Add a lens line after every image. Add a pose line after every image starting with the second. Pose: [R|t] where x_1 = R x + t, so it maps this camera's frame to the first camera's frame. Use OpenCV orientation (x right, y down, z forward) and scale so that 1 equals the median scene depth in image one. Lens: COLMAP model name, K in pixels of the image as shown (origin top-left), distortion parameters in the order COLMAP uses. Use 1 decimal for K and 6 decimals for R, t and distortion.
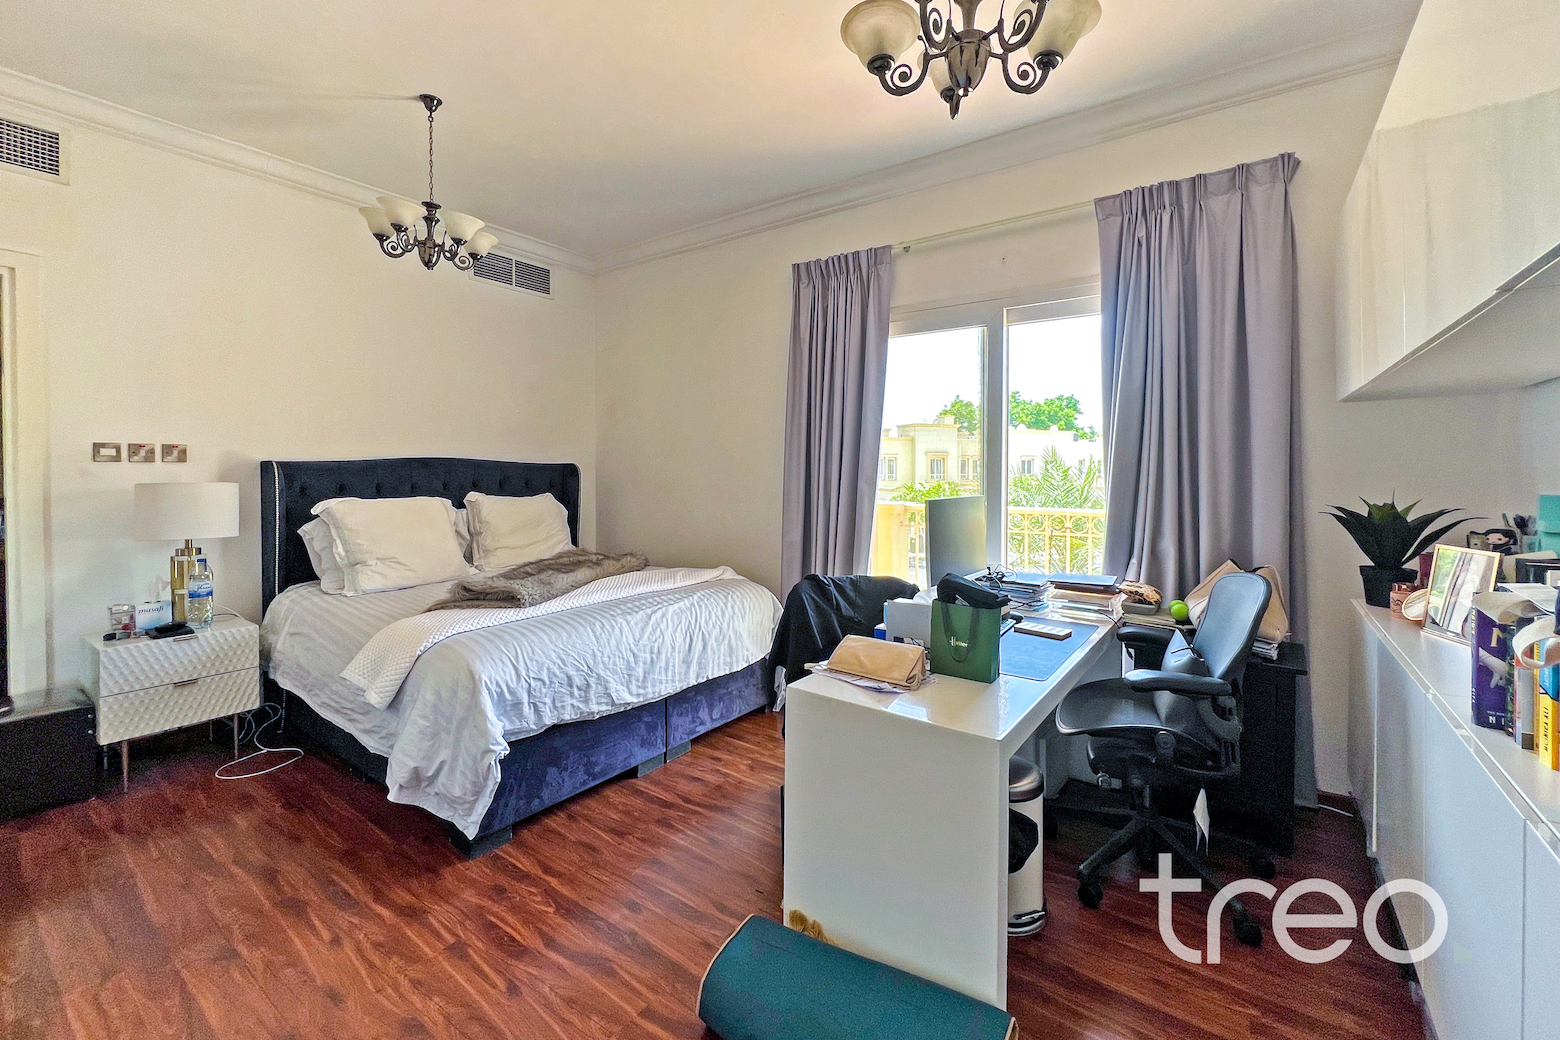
lens RADIAL K [[628.7, 0, 785.8], [0, 628.7, 472.3], [0, 0, 1]] dist [-0.000593, 0.000004]
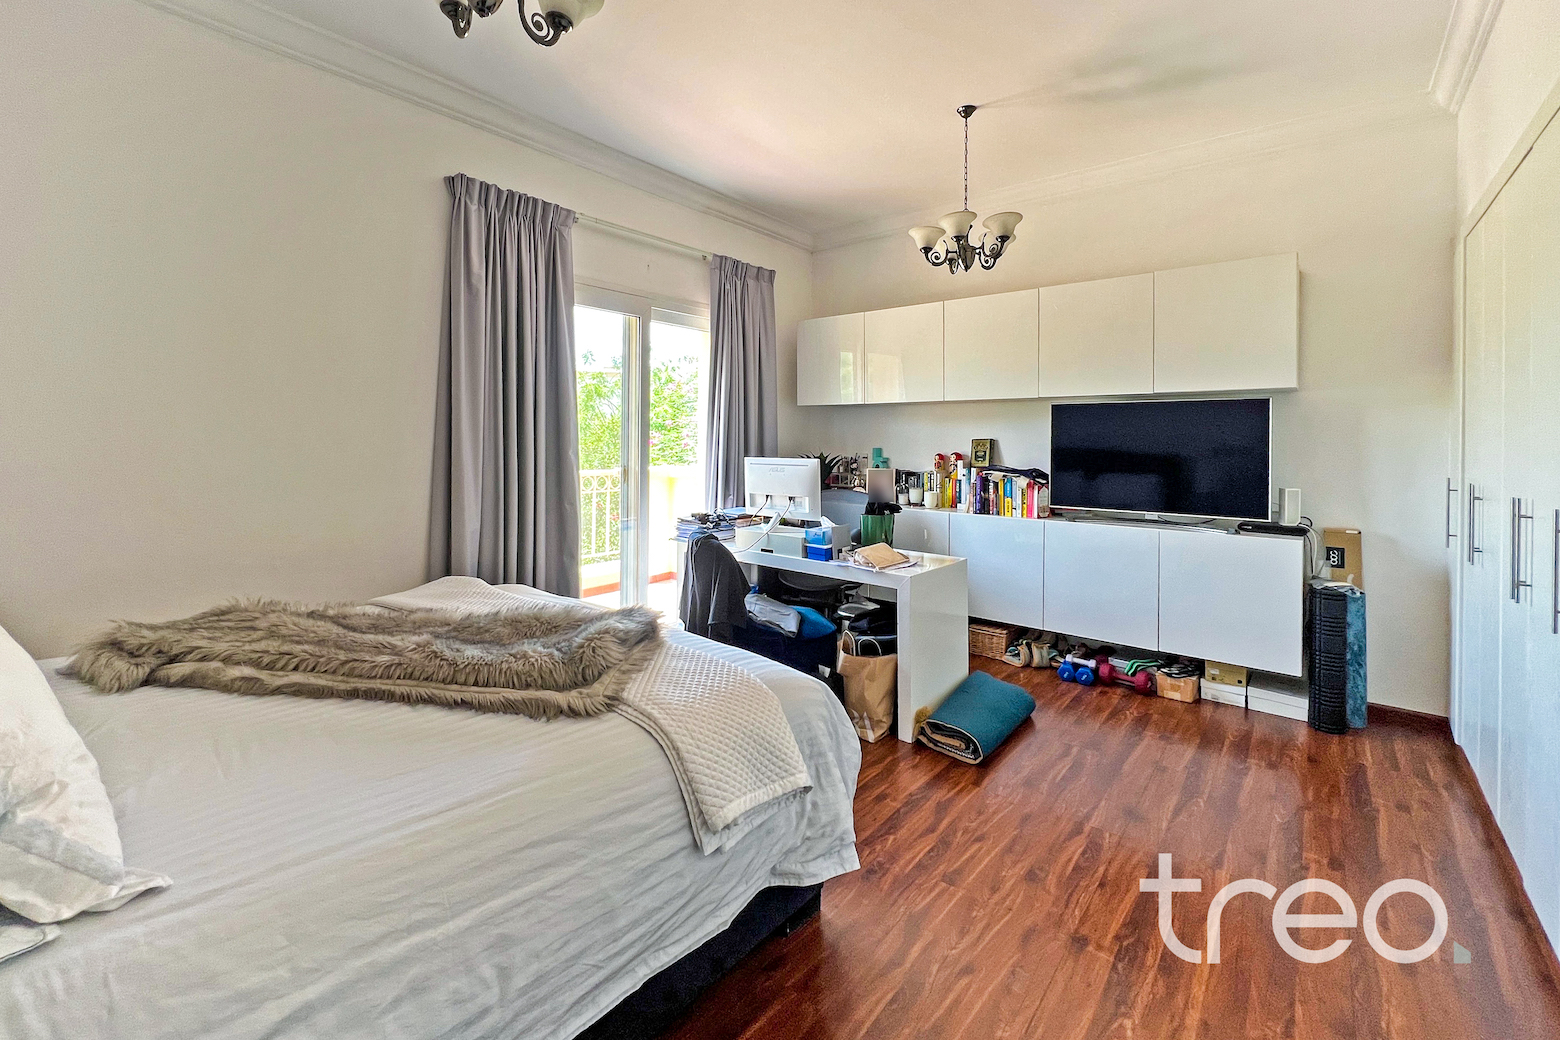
lens RADIAL K [[664.2, 0, 783.2], [0, 664.2, 430.2], [0, 0, 1]] dist [0.000332, 0.000223]
pose [[0.069197, 0.008991, 0.997562, -0.910678], [0.001987, 0.999956, -0.009150, -0.007352], [-0.997601, 0.002615, 0.069176, 0.645355]]
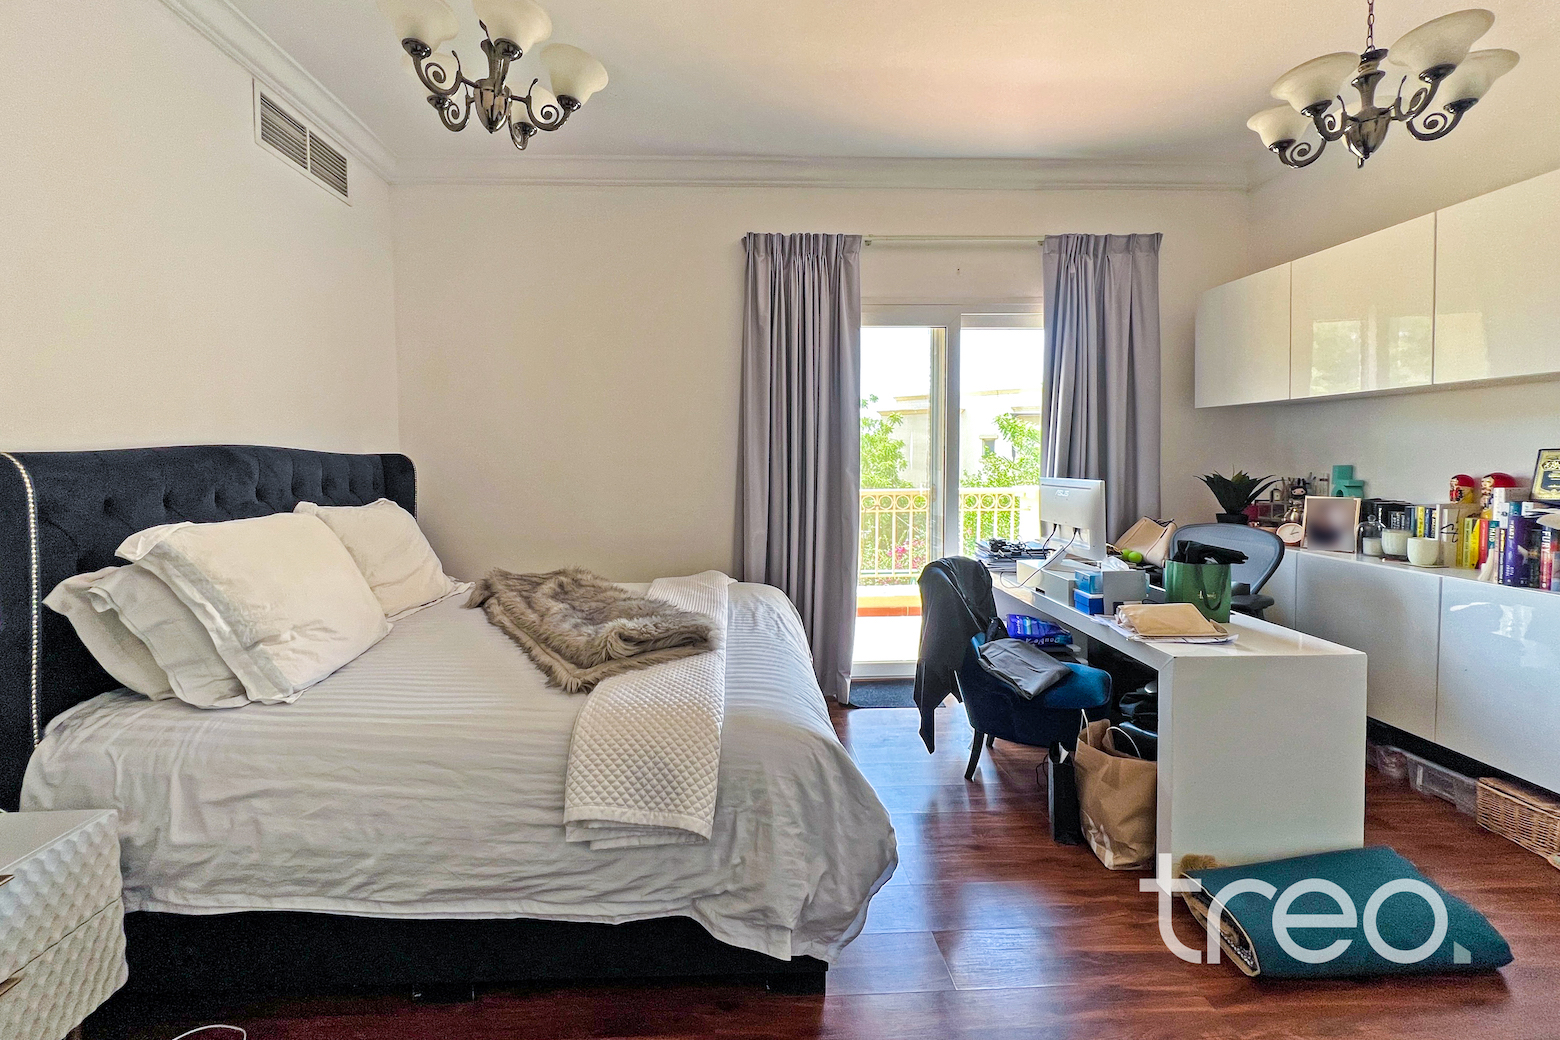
lens RADIAL K [[629.9, 0, 739.0], [0, 629.9, 481.0], [0, 0, 1]] dist [-0.001528, 0.000238]
pose [[0.798408, -0.034396, 0.601133, -0.659348], [0.016008, 0.999227, 0.035913, -0.004966], [-0.601904, -0.019050, 0.798342, 0.321572]]
